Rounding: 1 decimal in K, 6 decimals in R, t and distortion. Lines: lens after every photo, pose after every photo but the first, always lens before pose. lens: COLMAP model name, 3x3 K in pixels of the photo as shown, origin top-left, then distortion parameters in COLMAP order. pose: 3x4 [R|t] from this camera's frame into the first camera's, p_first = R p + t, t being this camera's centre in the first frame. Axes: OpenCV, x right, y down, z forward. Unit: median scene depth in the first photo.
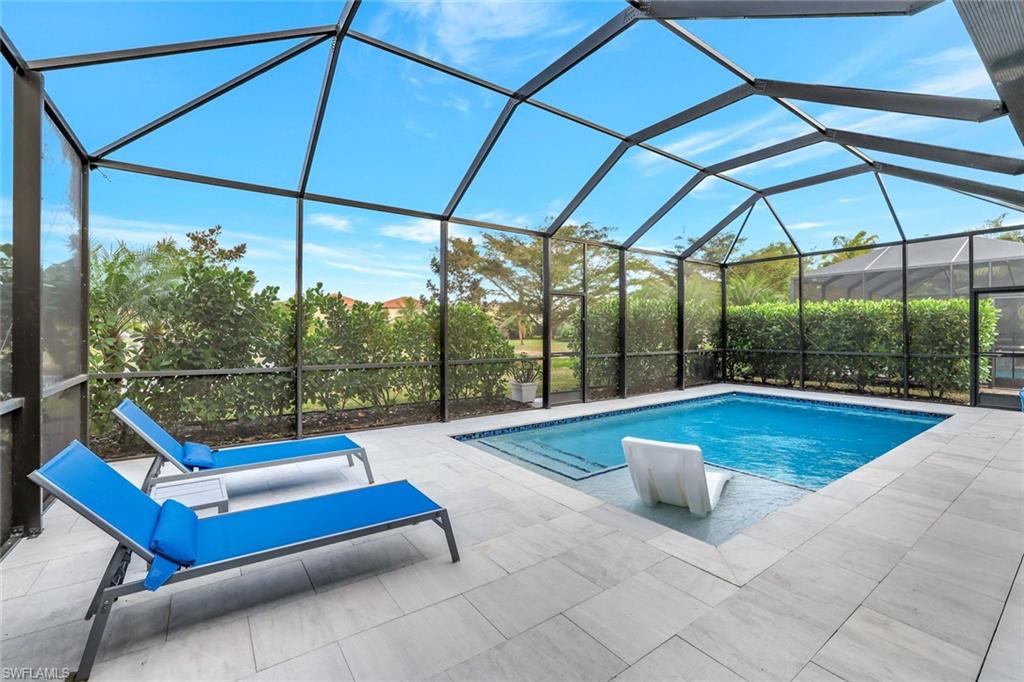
lens RADIAL K [[443.0, 0, 511.7], [0, 443.0, 334.1], [0, 0, 1]] dist [-0.023922, 0.000377]
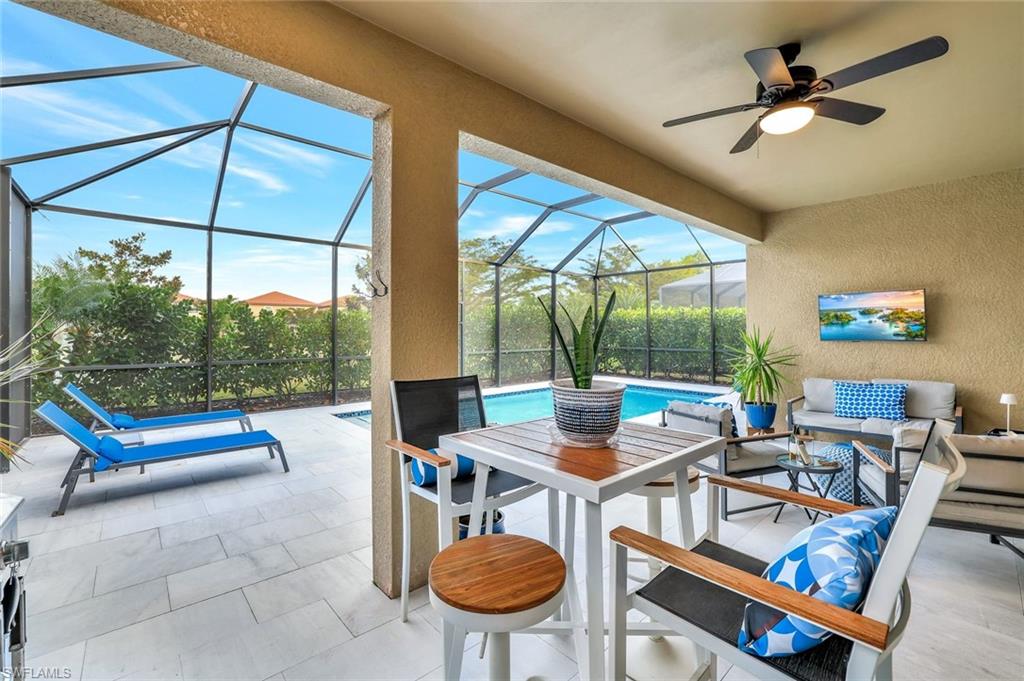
lens RADIAL K [[452.3, 0, 512.5], [0, 452.3, 330.1], [0, 0, 1]] dist [-0.003078, 0.000034]
pose [[0.995679, -0.001497, 0.092850, 0.259862], [0.001893, 0.999990, -0.004169, -0.011327], [-0.092843, 0.004327, 0.995671, -0.372207]]
